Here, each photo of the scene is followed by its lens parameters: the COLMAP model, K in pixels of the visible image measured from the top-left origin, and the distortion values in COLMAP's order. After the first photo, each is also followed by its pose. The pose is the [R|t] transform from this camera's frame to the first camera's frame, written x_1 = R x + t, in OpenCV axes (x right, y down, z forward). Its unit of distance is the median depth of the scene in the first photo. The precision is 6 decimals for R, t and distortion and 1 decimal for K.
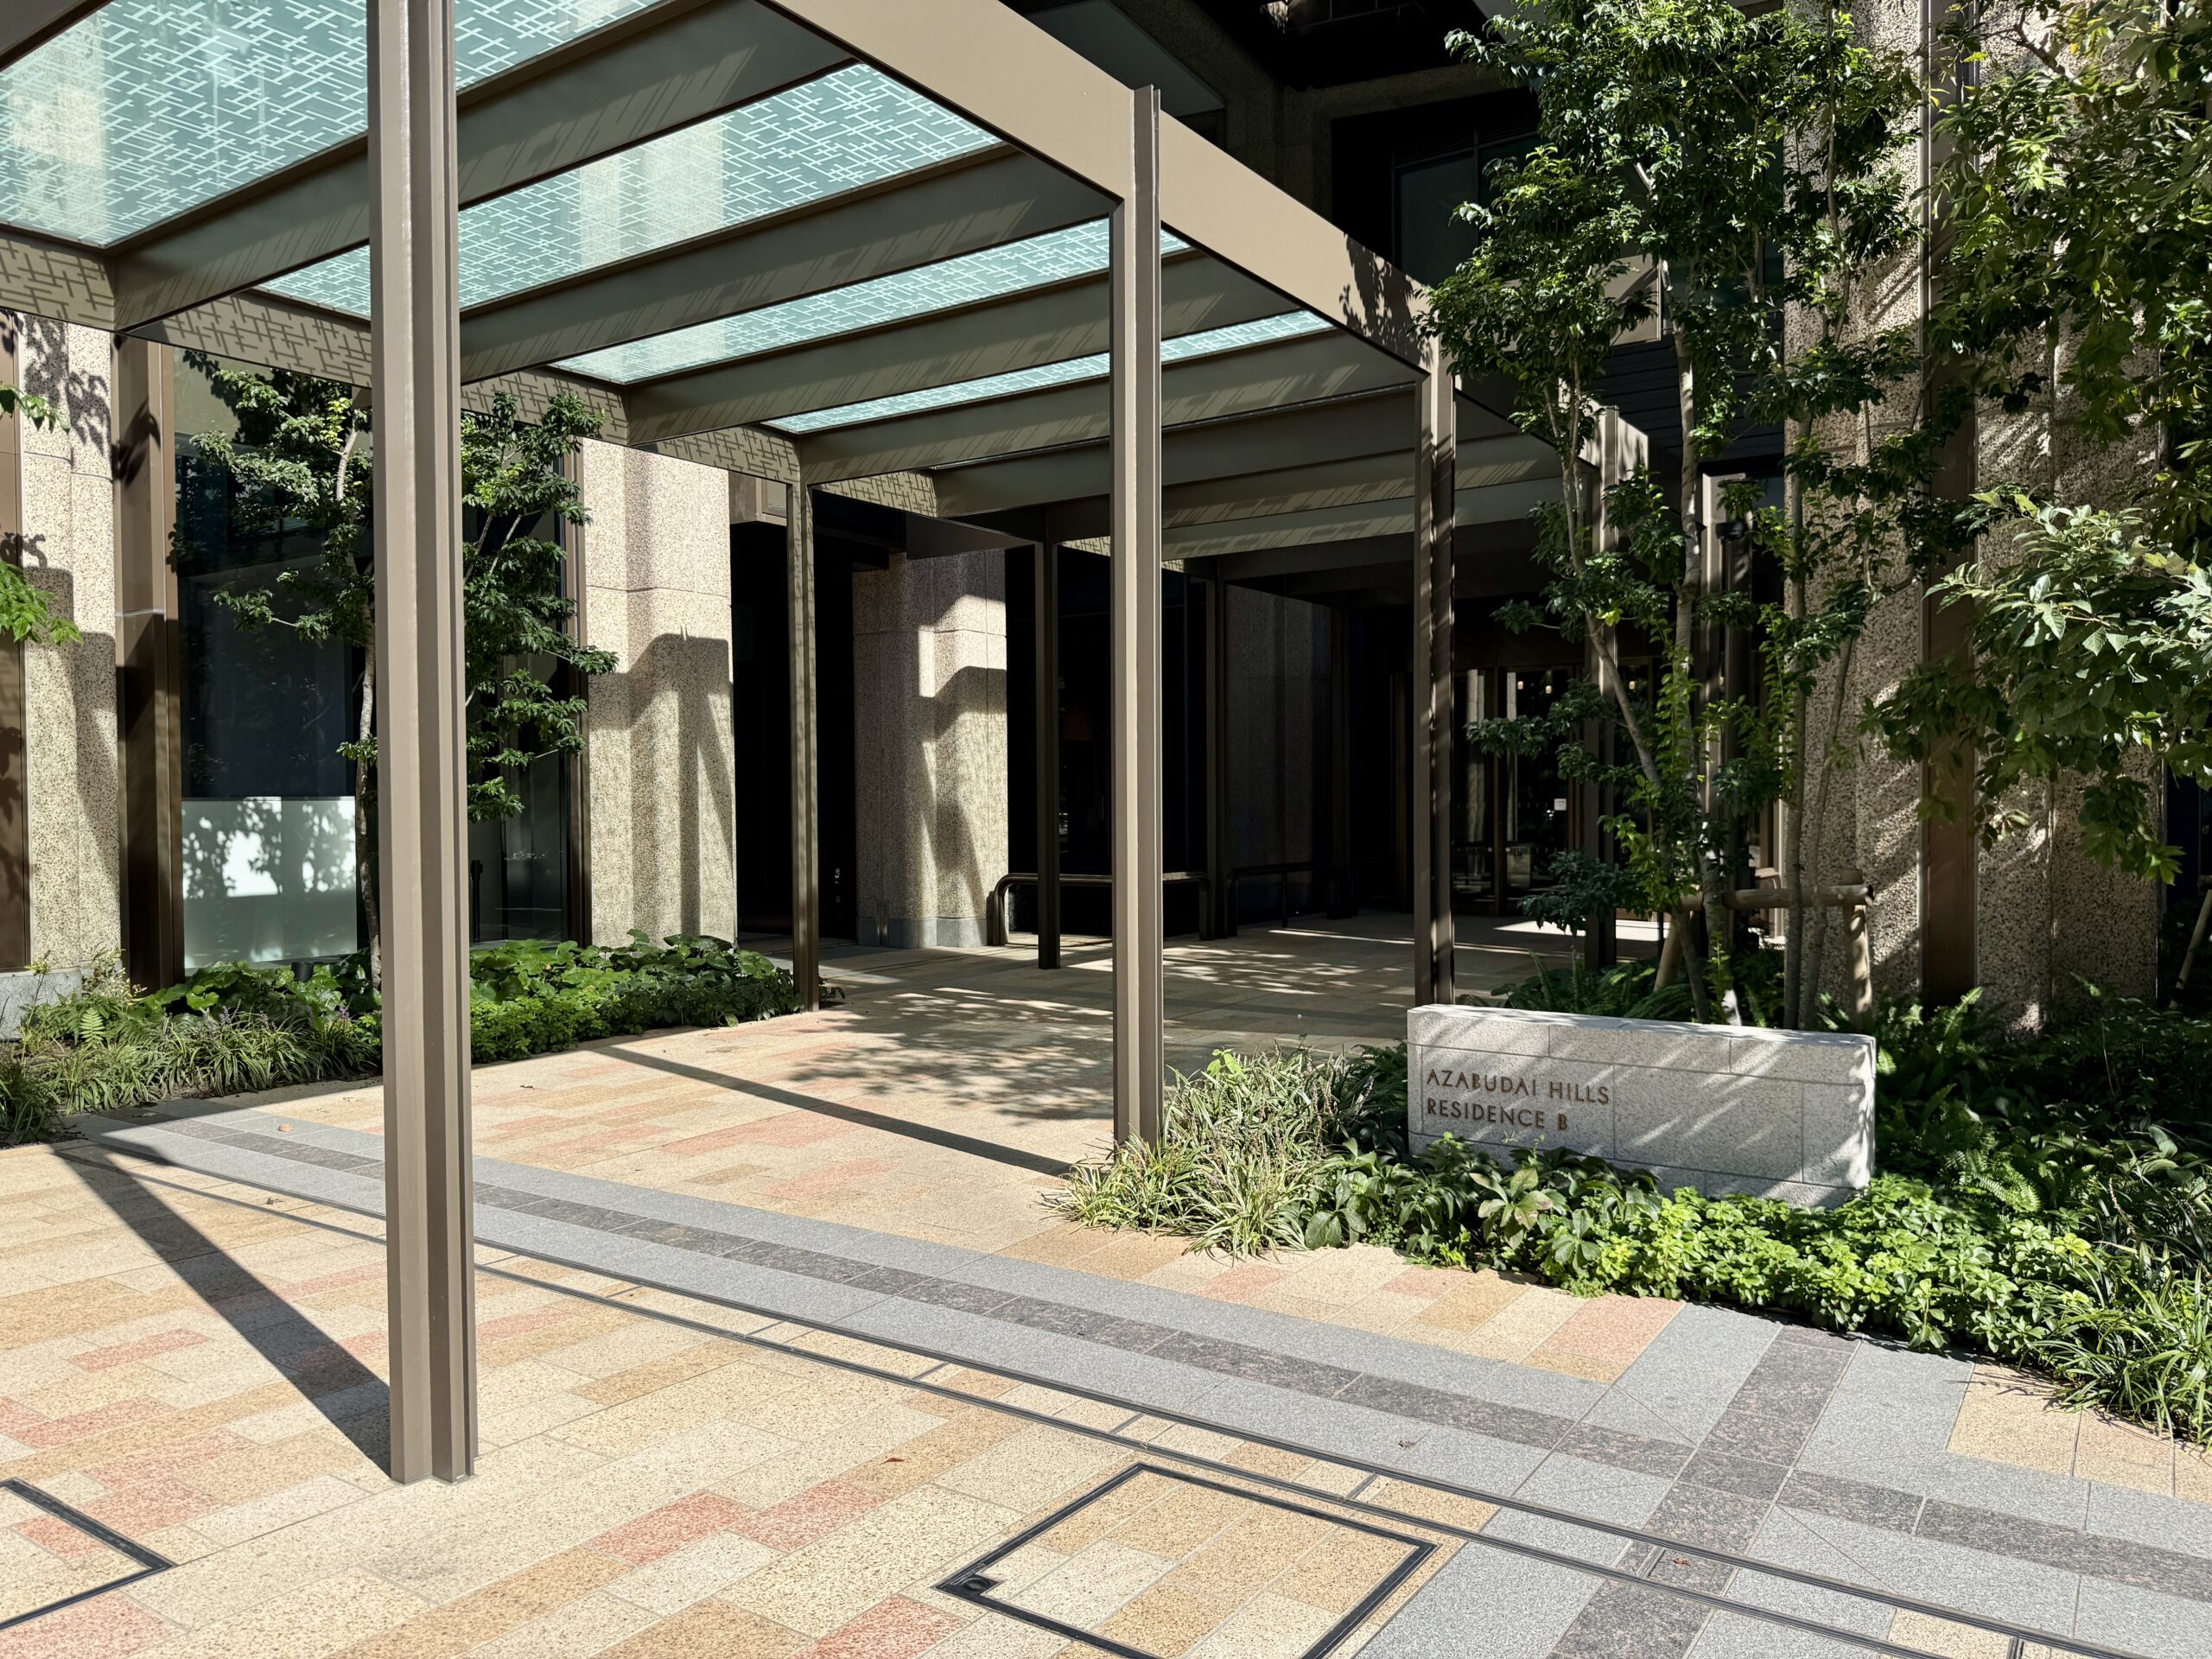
lens RADIAL K [[1500.8, 0, 1106.0], [0, 1500.8, 829.5], [0, 0, 1]] dist [0.135618, -0.232239]
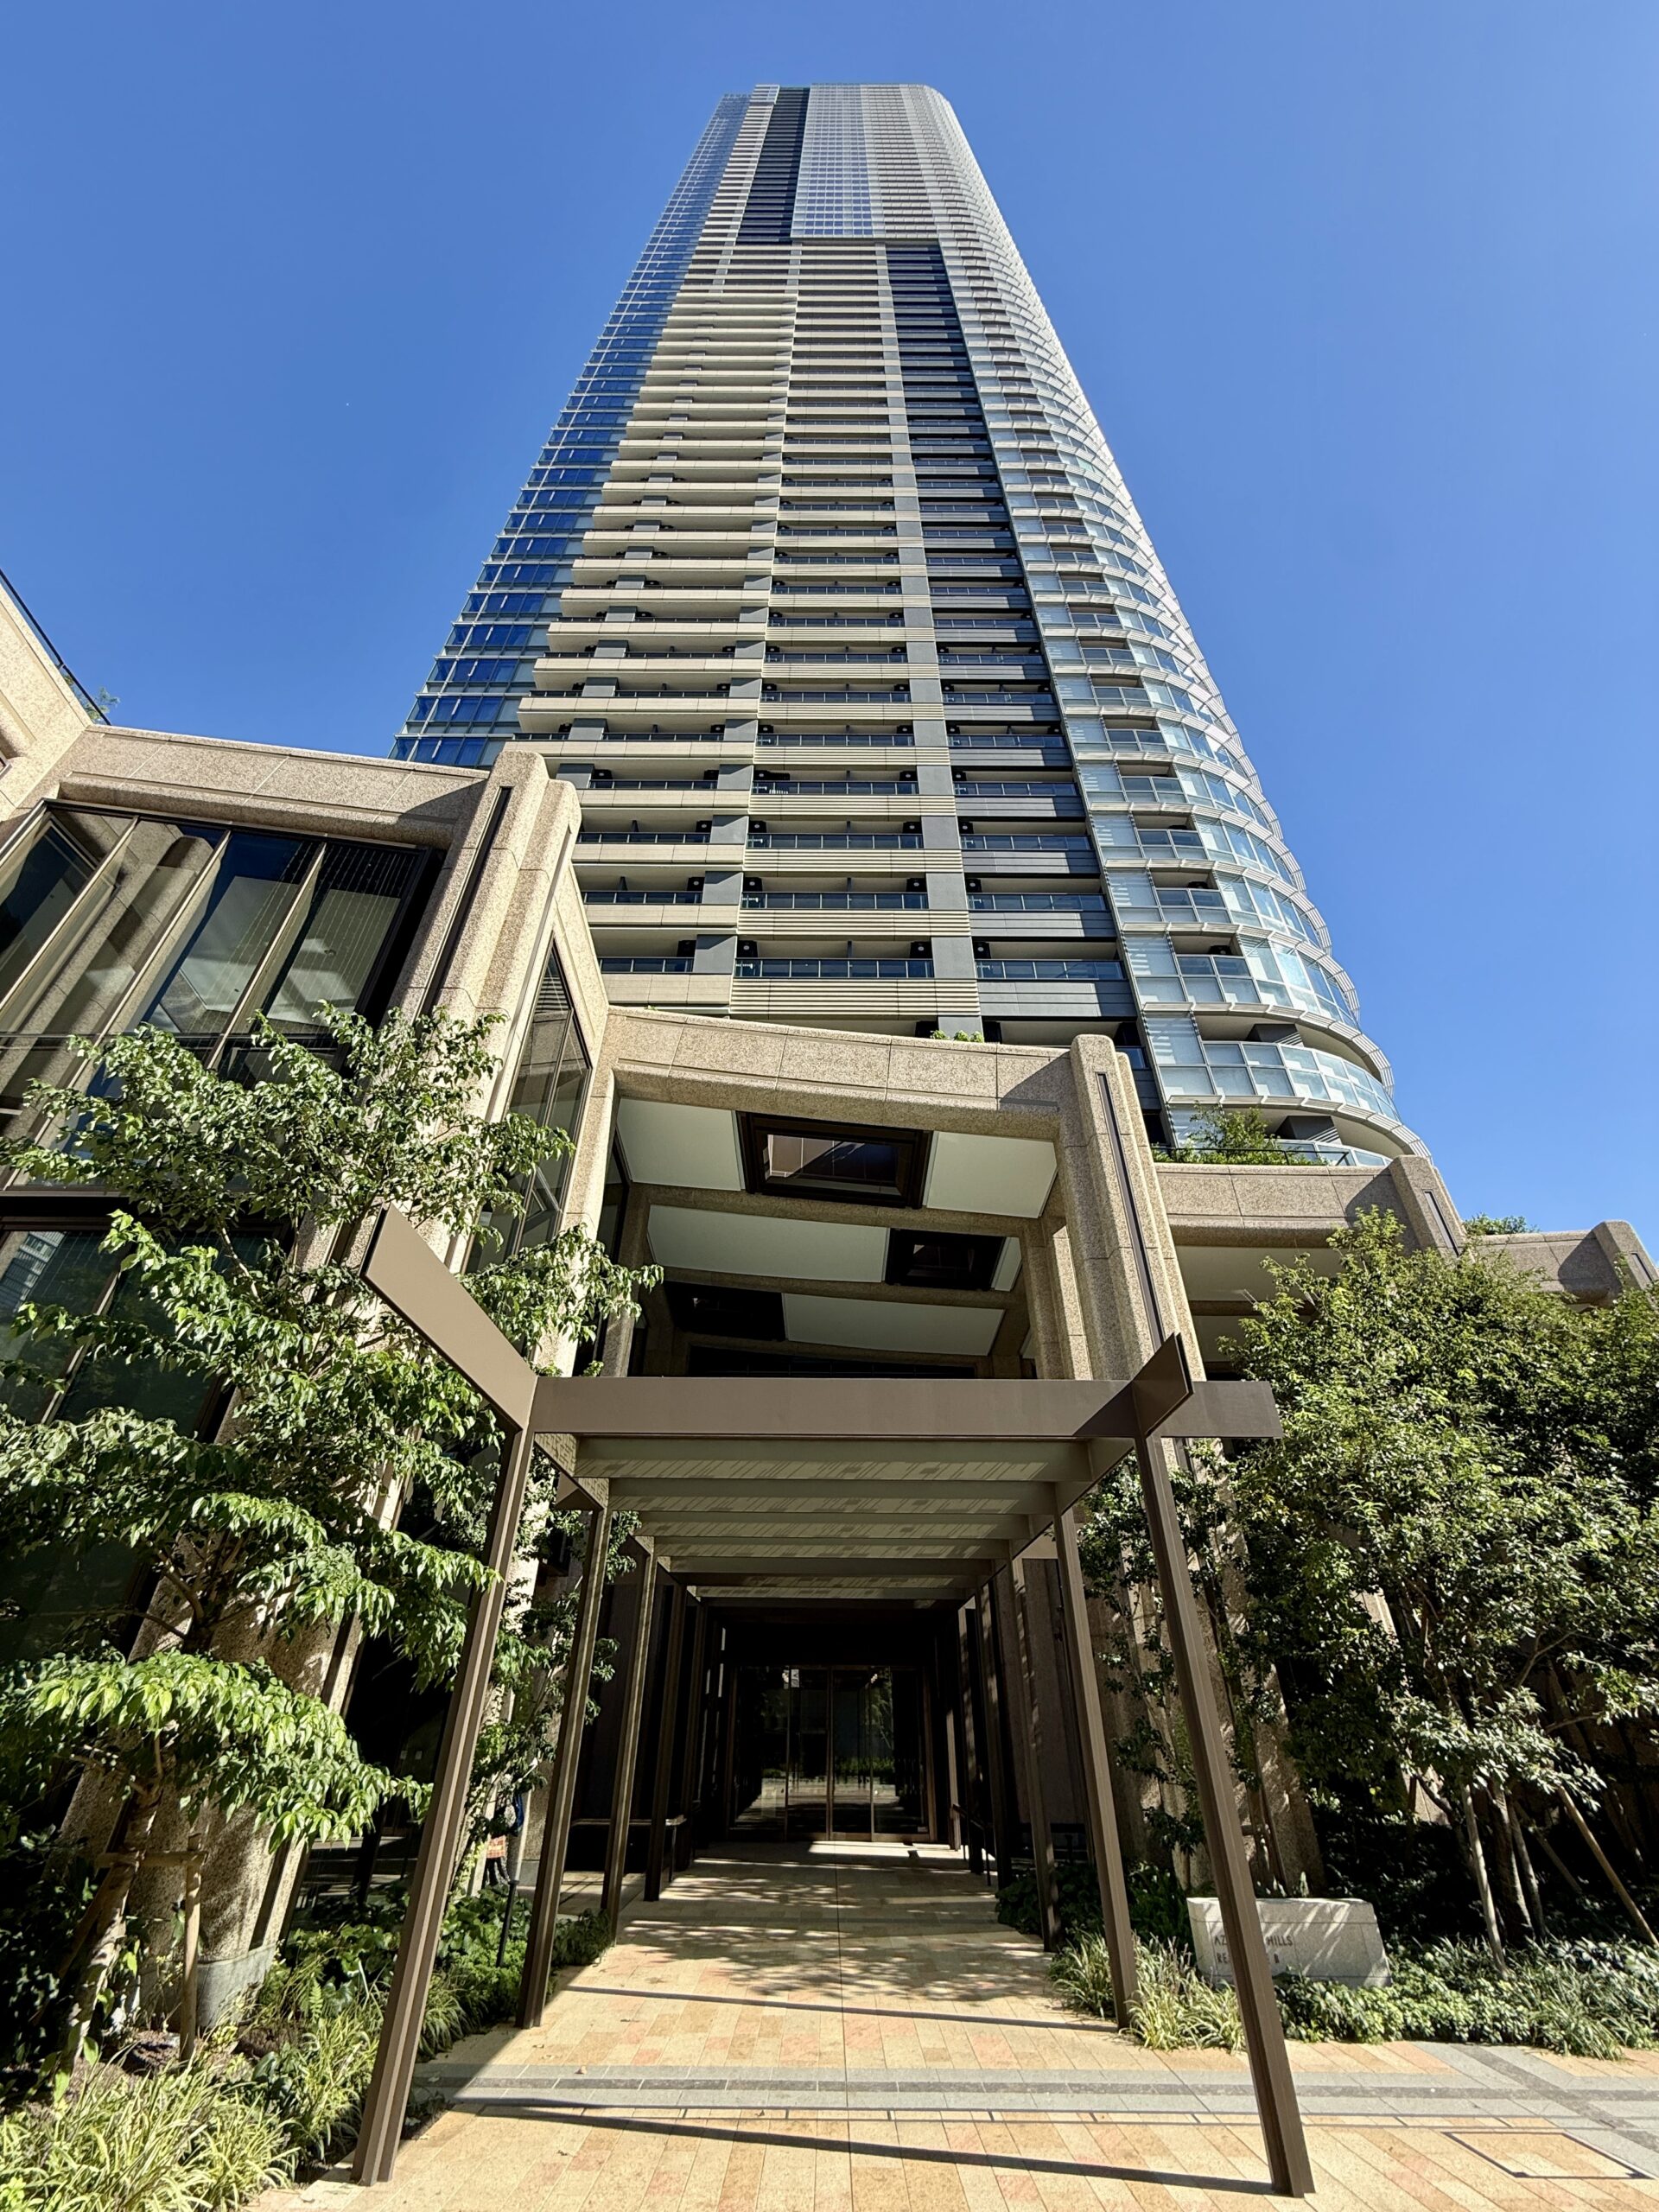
lens RADIAL K [[873.8, 0, 829.5], [0, 873.8, 1106.0], [0, 0, 1]] dist [0.002516, 0.000579]
pose [[0.792747, 0.360053, 0.491847, -1.374389], [-0.000798, 0.807514, -0.589848, -0.071279], [-0.609550, 0.467208, 0.640442, -0.066079]]
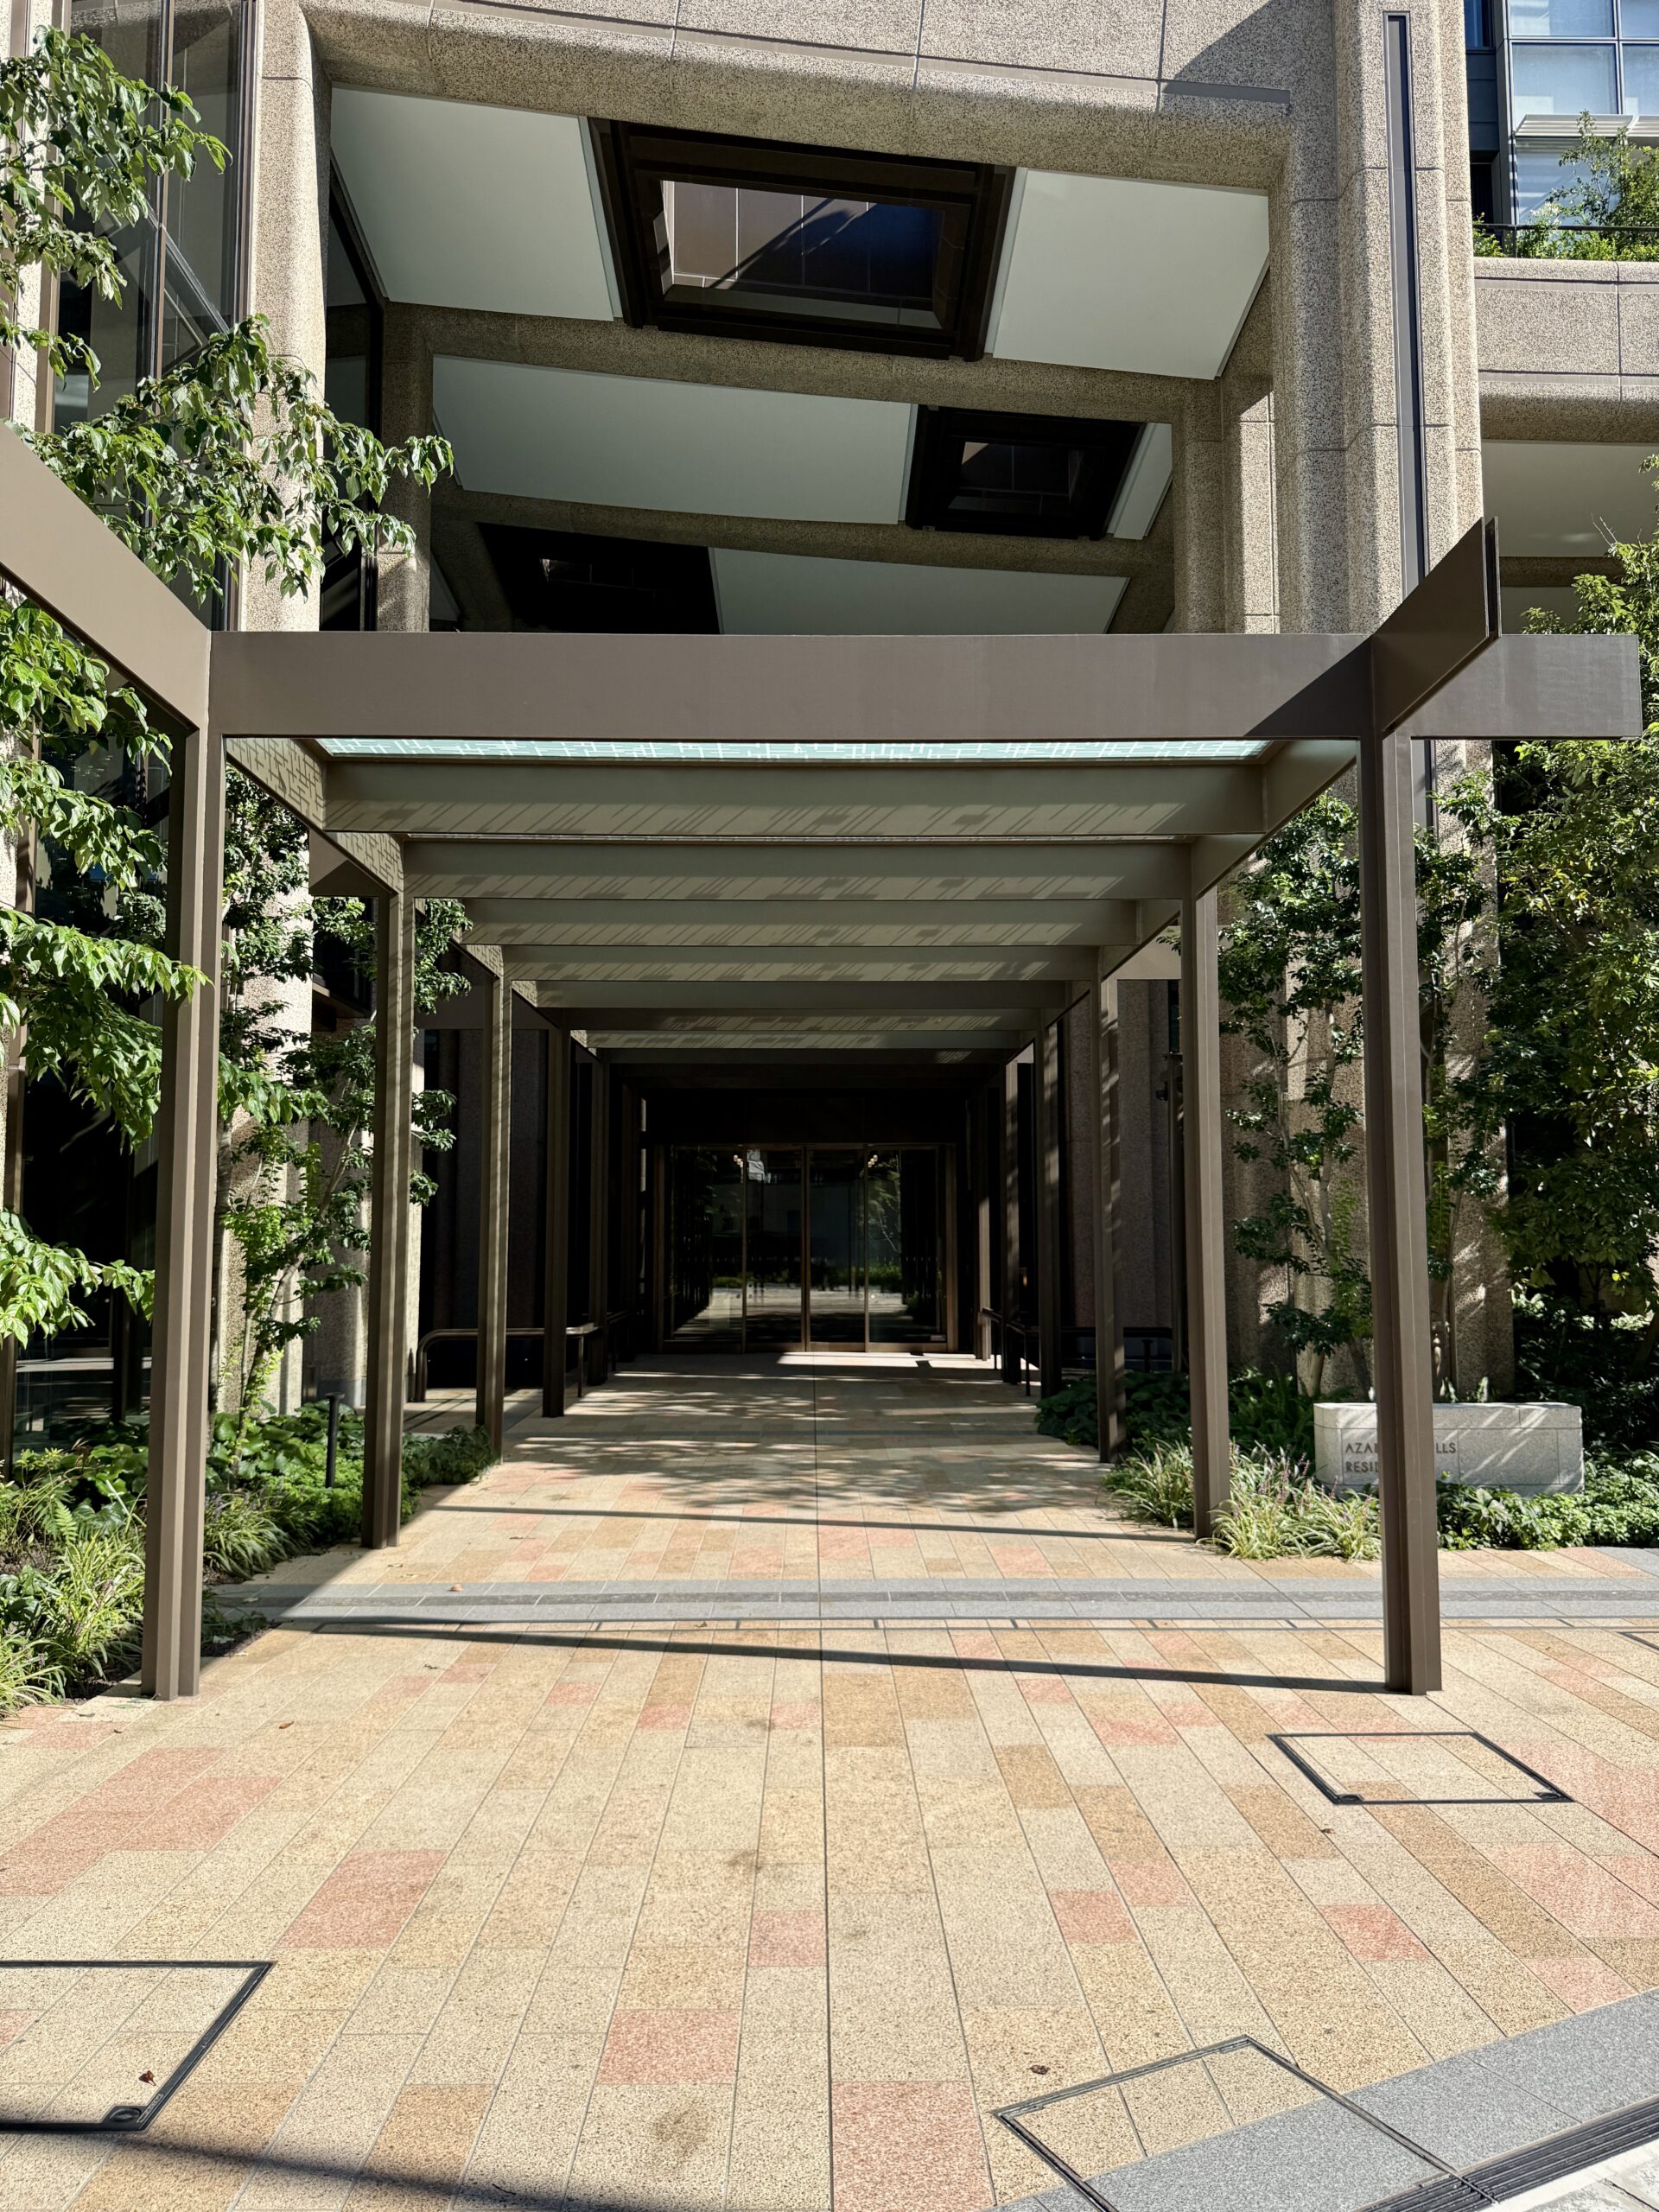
lens RADIAL K [[1500.8, 0, 836.7], [0, 1500.8, 1100.4], [0, 0, 1]] dist [0.135618, -0.232239]
pose [[0.783618, 0.059887, 0.618349, -1.257046], [0.007643, 0.994338, -0.105988, -0.034862], [-0.621195, 0.087780, 0.778724, 0.057720]]
